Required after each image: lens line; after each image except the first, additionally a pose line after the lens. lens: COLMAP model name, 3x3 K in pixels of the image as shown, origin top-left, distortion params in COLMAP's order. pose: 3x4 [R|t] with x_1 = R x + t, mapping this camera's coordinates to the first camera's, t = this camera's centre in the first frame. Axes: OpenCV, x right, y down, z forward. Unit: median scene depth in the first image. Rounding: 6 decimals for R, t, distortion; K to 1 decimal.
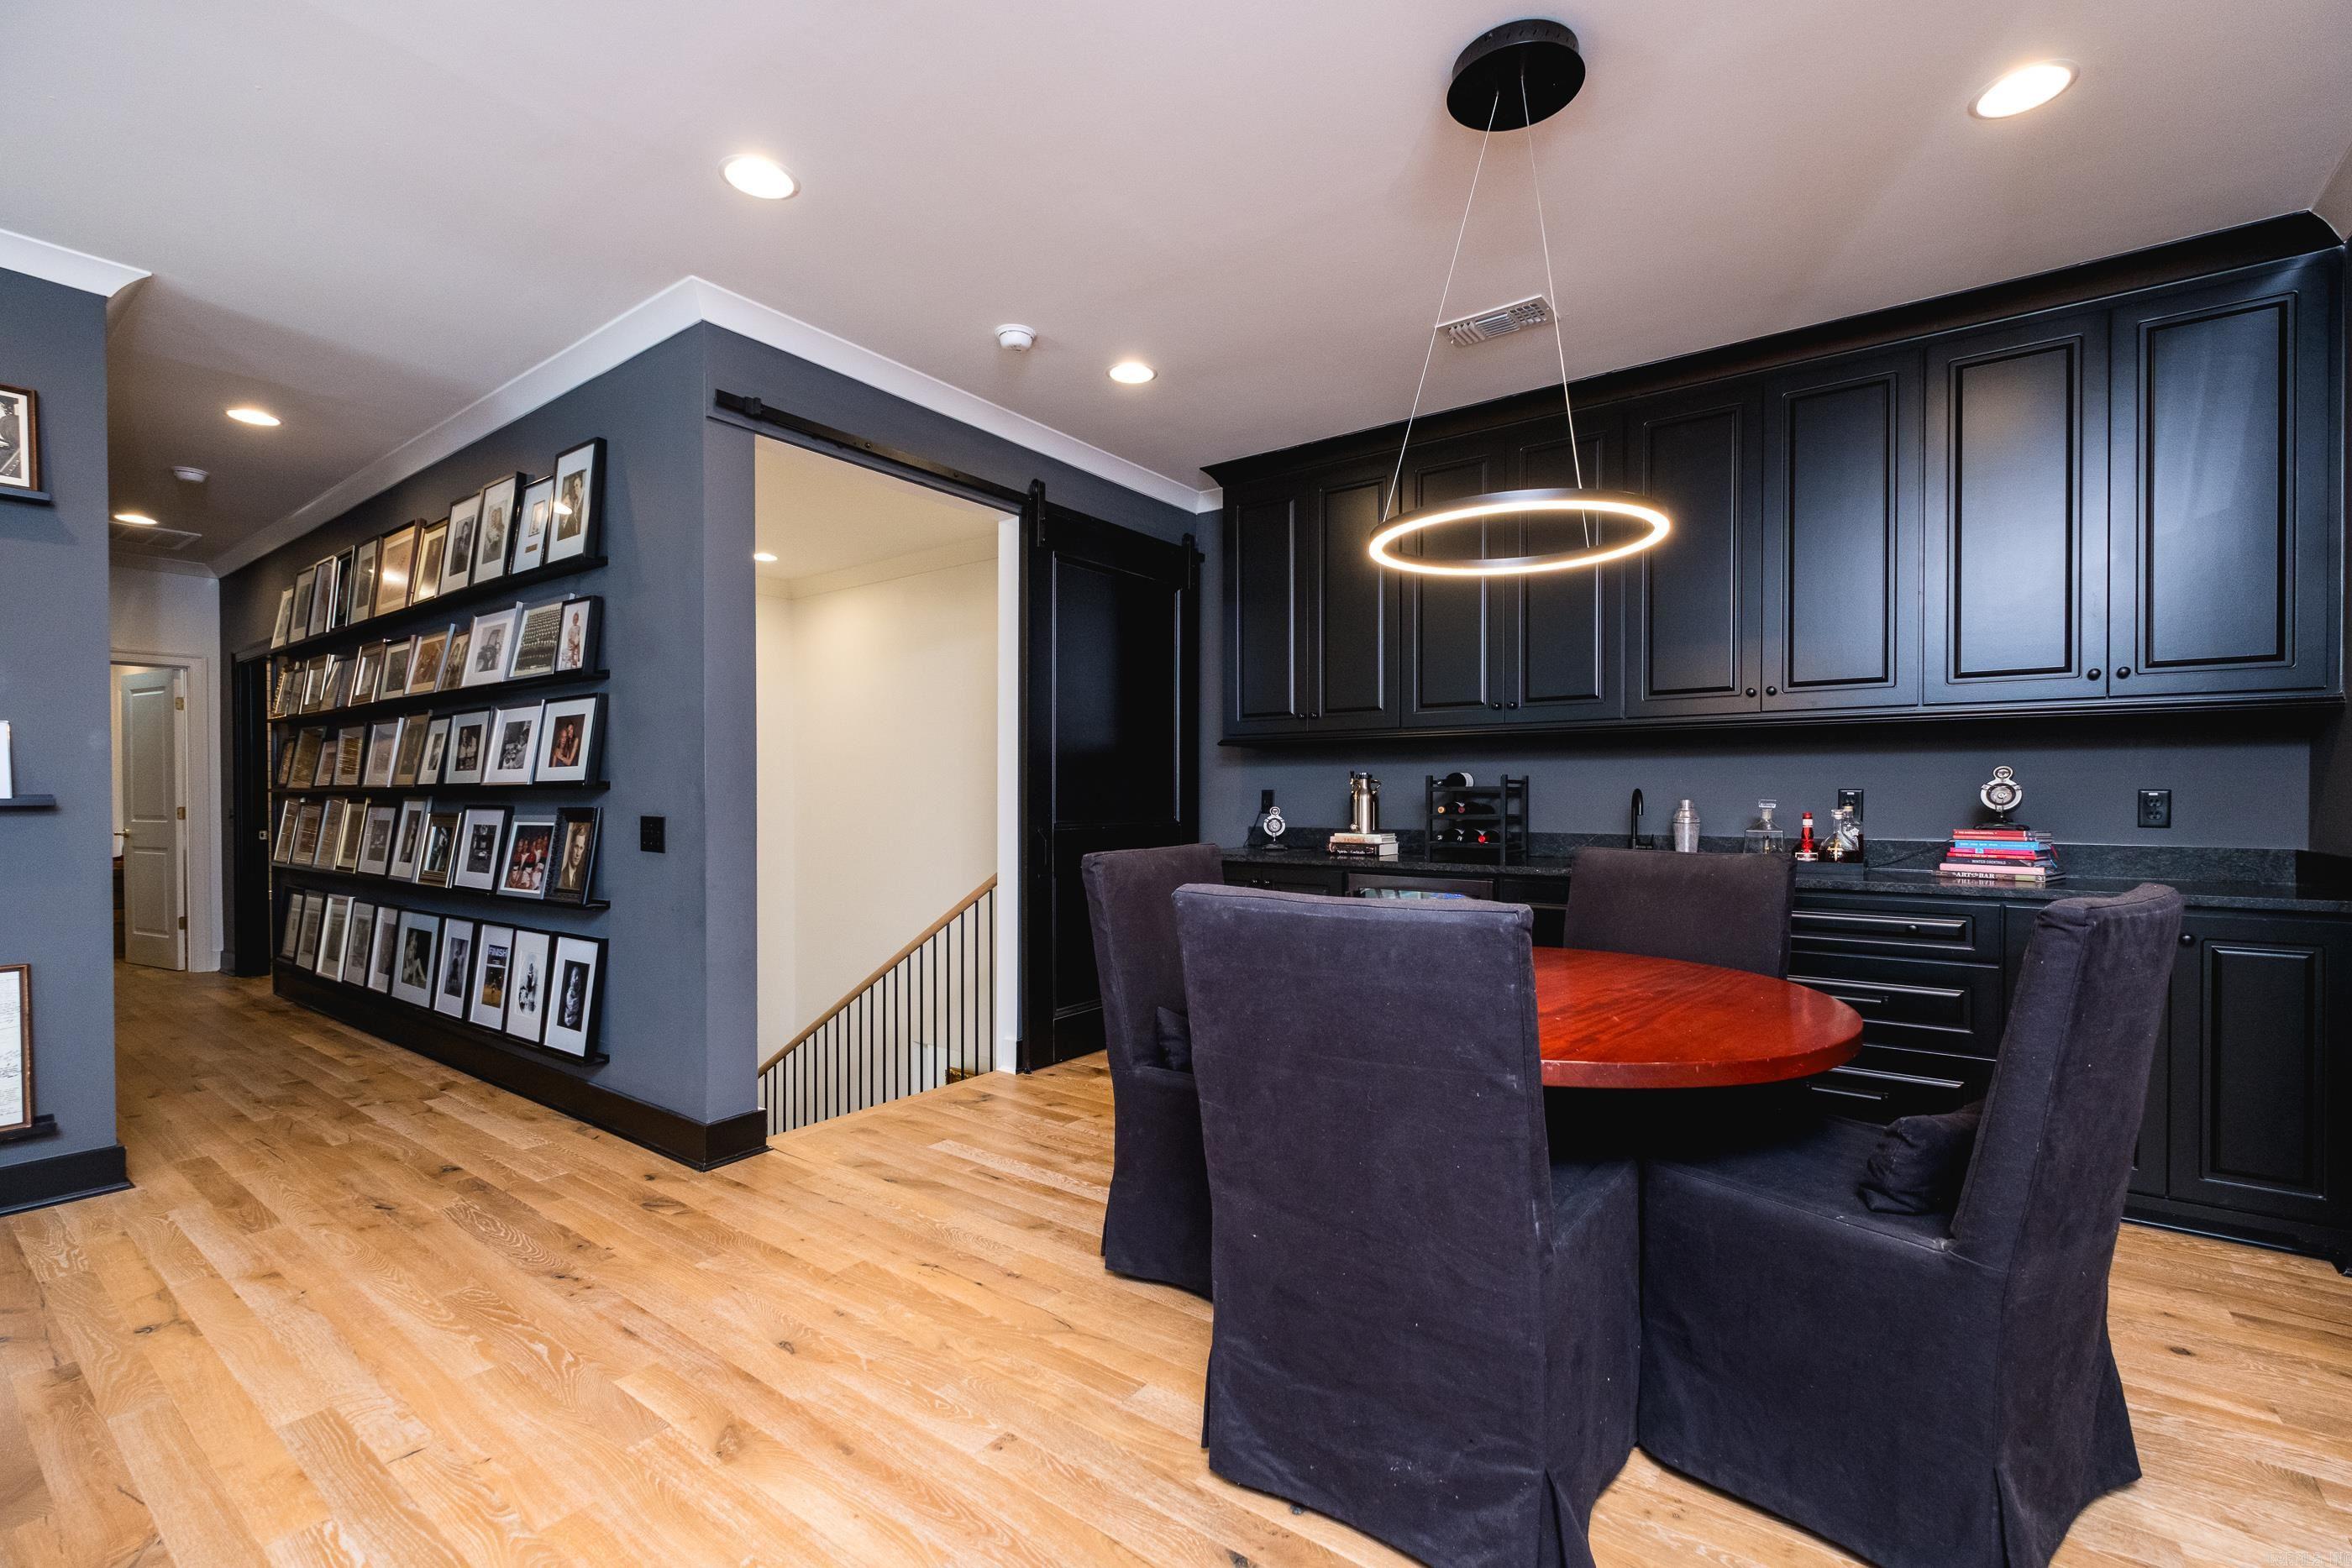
lens RADIAL K [[1018.0, 0, 1181.1], [0, 1018.0, 802.7], [0, 0, 1]] dist [-0.001818, -0.000357]
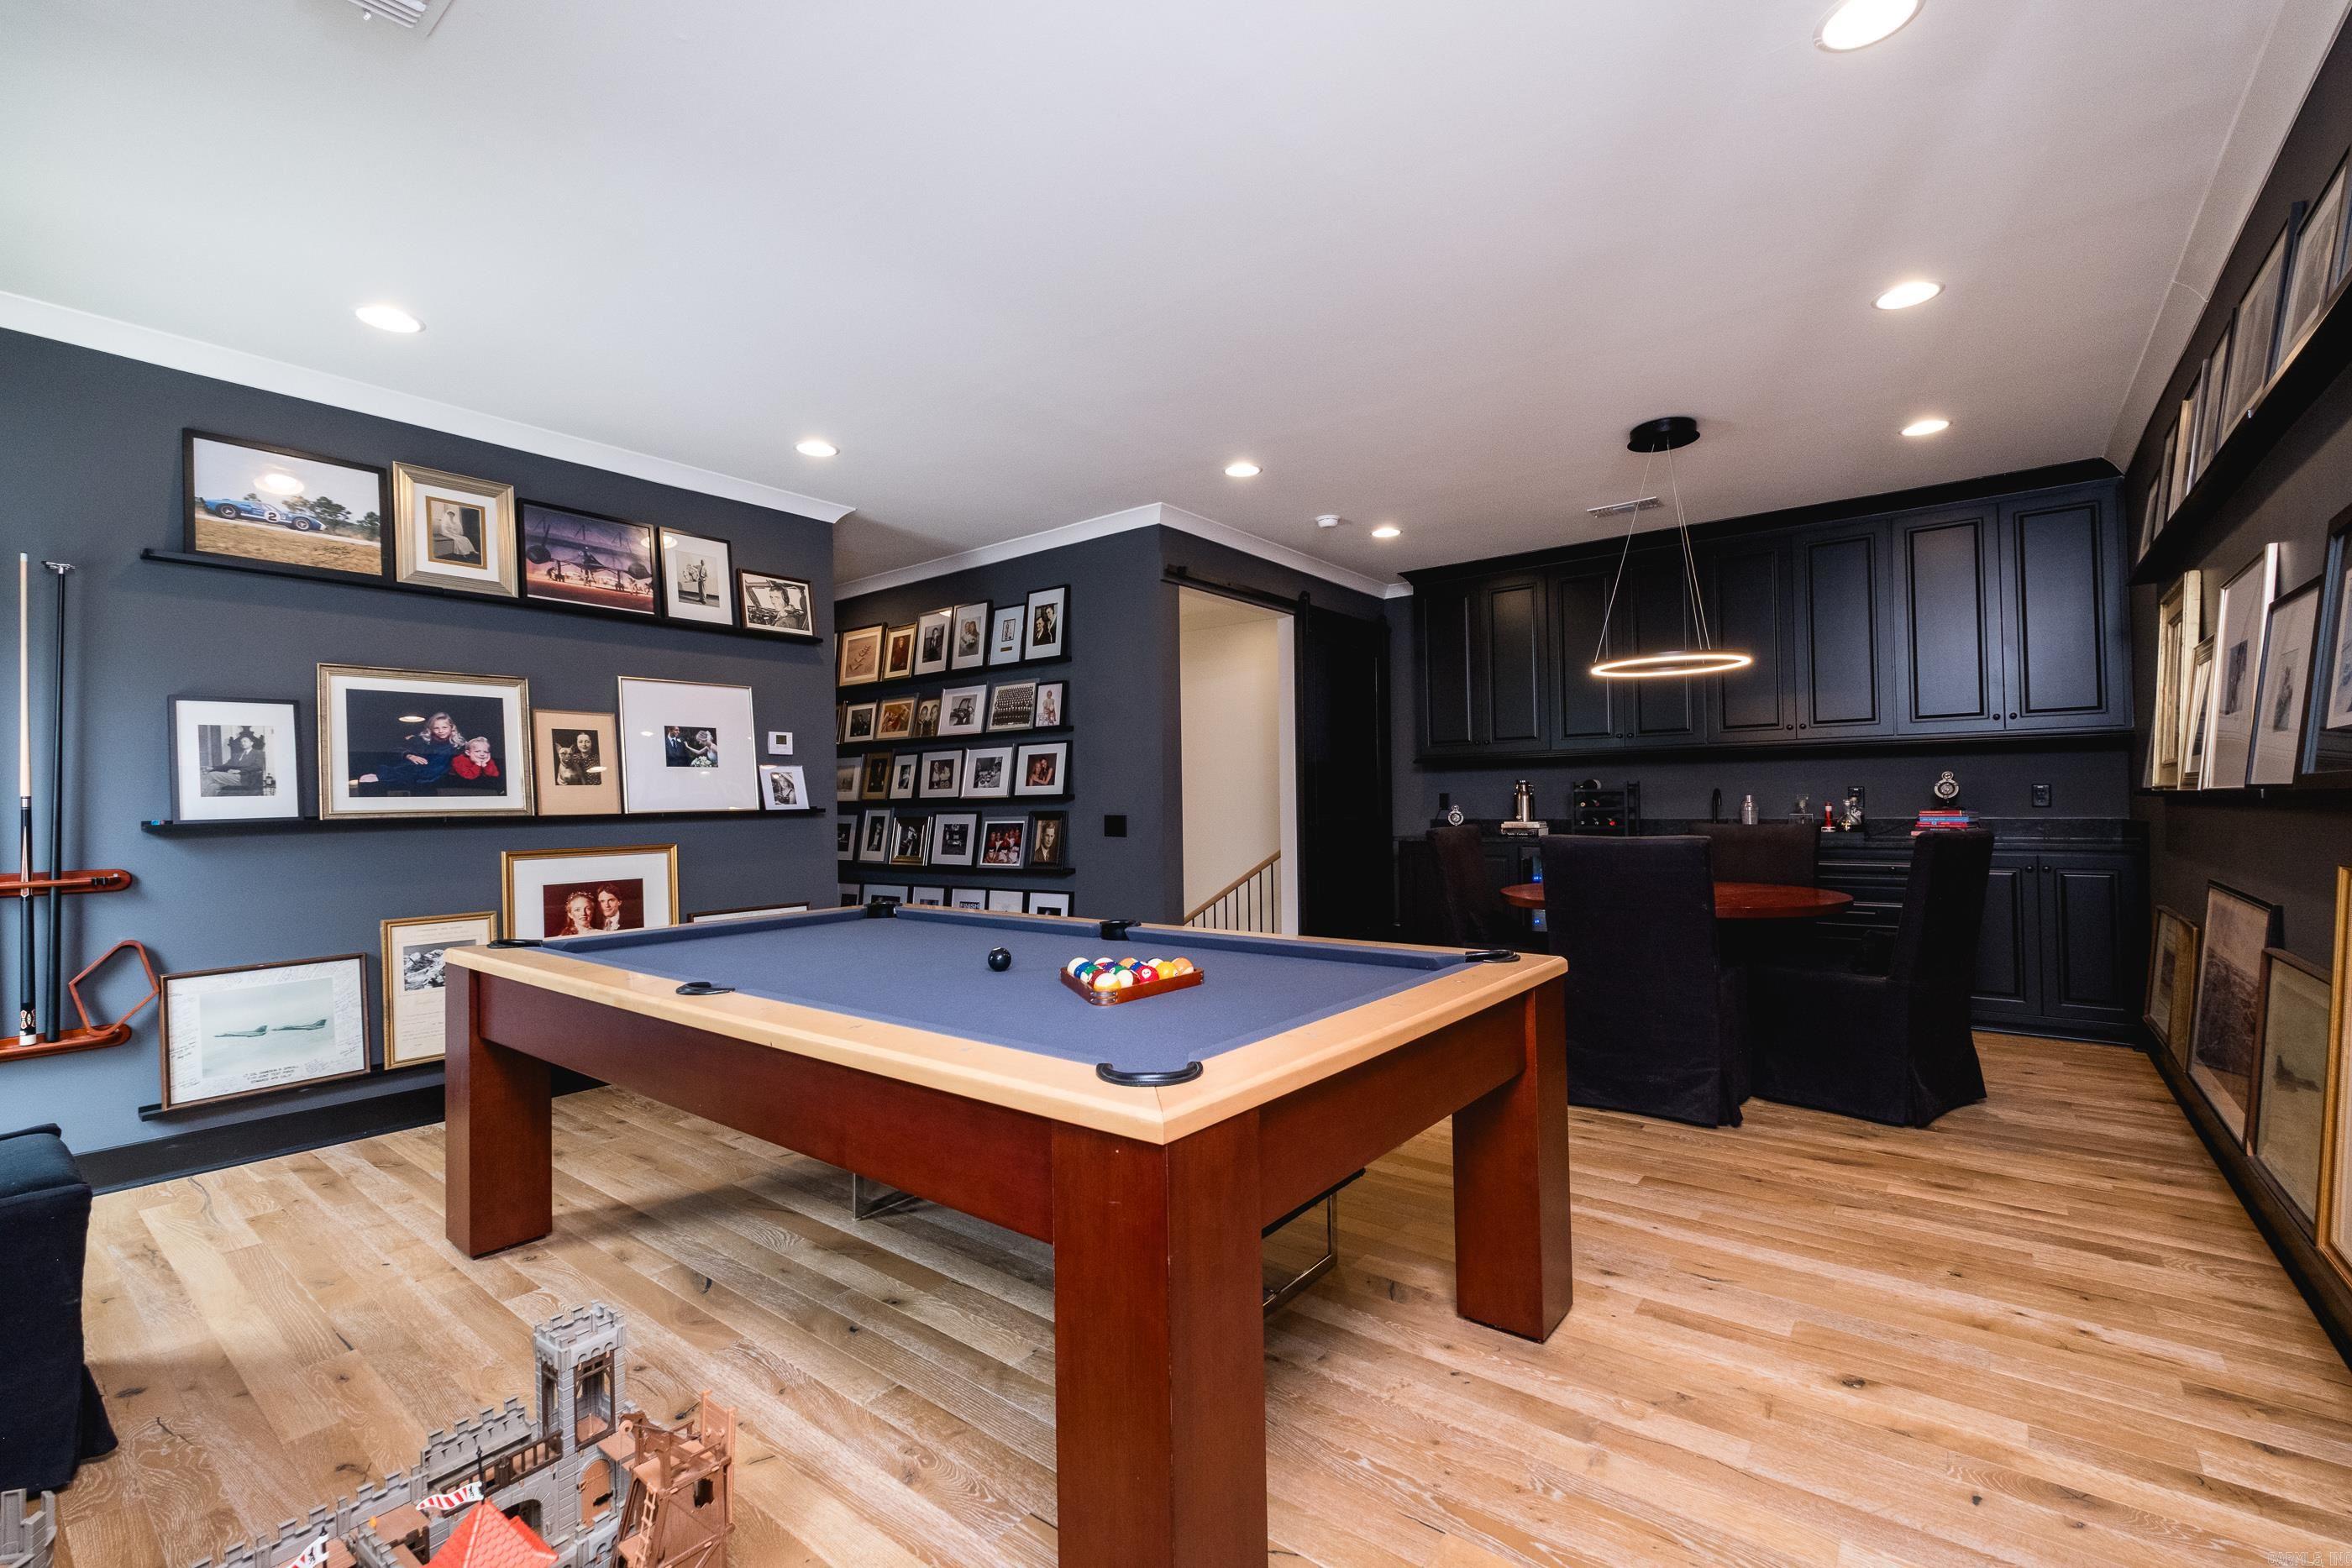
lens RADIAL K [[1018.0, 0, 1167.4], [0, 1018.0, 777.2], [0, 0, 1]] dist [-0.001818, -0.000357]
pose [[0.999305, -0.016512, -0.033413, -0.346213], [0.015462, 0.999386, -0.031441, 0.004790], [0.033911, 0.030902, 0.998947, -0.596019]]
